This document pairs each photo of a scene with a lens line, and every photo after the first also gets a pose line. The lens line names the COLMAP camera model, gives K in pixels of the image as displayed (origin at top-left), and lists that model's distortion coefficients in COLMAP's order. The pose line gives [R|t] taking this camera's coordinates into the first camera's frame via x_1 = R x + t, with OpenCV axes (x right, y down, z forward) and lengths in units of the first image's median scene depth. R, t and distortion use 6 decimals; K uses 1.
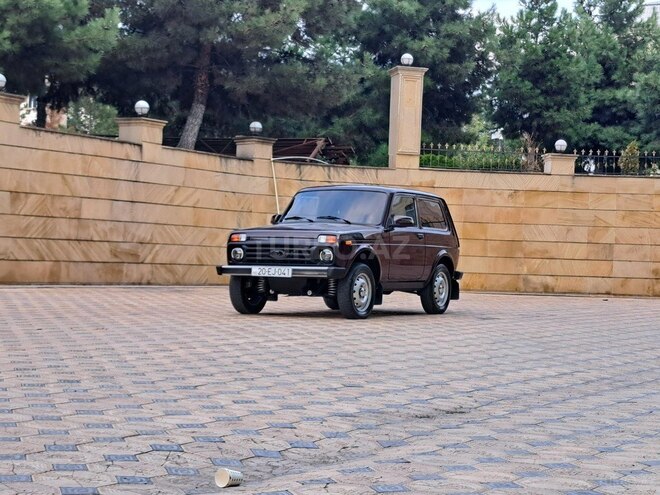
lens RADIAL K [[1303.5, 0, 342.5], [0, 1303.5, 248.7], [0, 0, 1]] dist [0.312784, -1.568104]
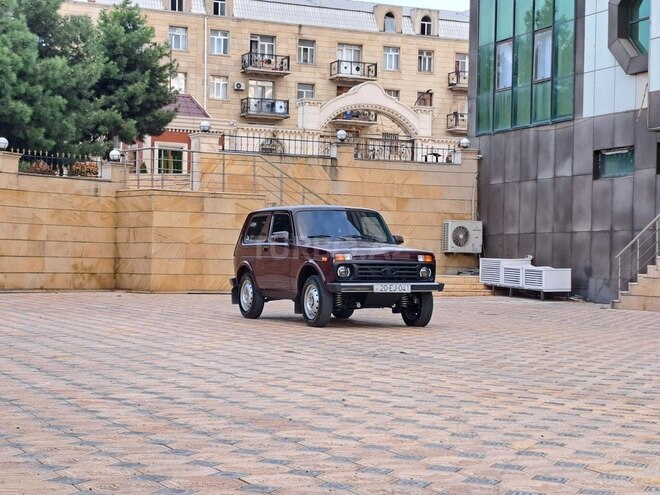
lens RADIAL K [[1308.5, 0, 329.7], [0, 1308.5, 256.9], [0, 0, 1]] dist [0.306133, -1.464381]
pose [[0.608246, -0.016098, 0.793585, -0.517691], [-0.006015, 0.999672, 0.024889, -0.019439], [-0.793726, -0.019912, 0.607950, 0.194487]]
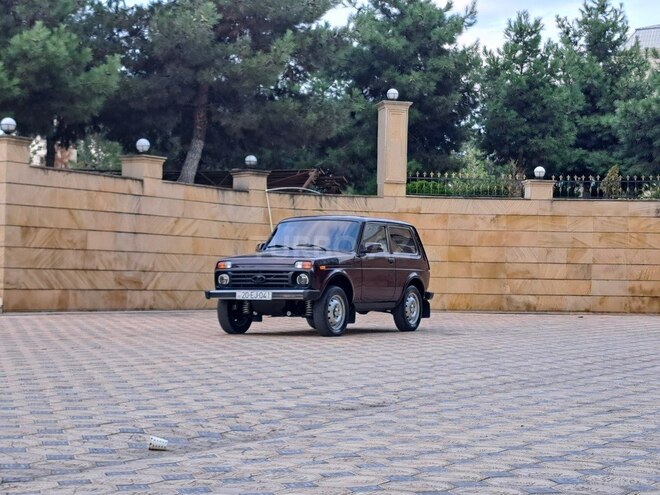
lens RADIAL K [[1296.6, 0, 342.8], [0, 1296.6, 246.3], [0, 0, 1]] dist [0.330285, -1.869284]
pose [[0.999783, -0.018111, -0.010305, 0.017912], [0.017901, 0.999637, -0.020128, -0.000179], [0.010666, 0.019939, 0.999744, -0.057762]]
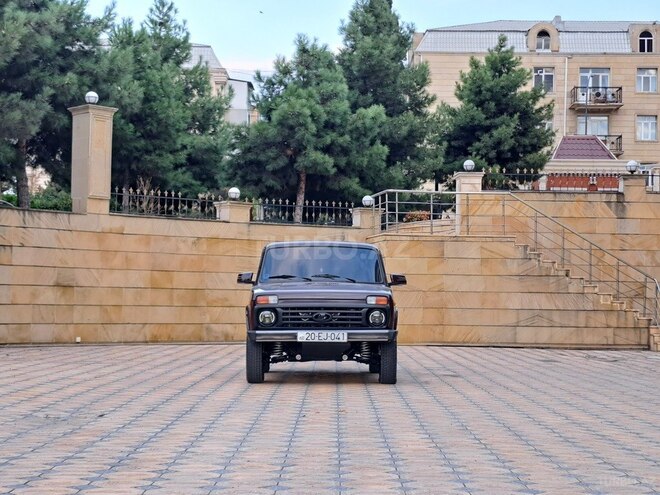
lens RADIAL K [[1308.5, 0, 329.7], [0, 1308.5, 256.9], [0, 0, 1]] dist [0.306133, -1.464381]
pose [[0.877720, -0.002143, 0.479169, -0.263854], [0.012317, 0.999760, -0.018091, -0.011727], [-0.479016, 0.021780, 0.877536, 0.096176]]
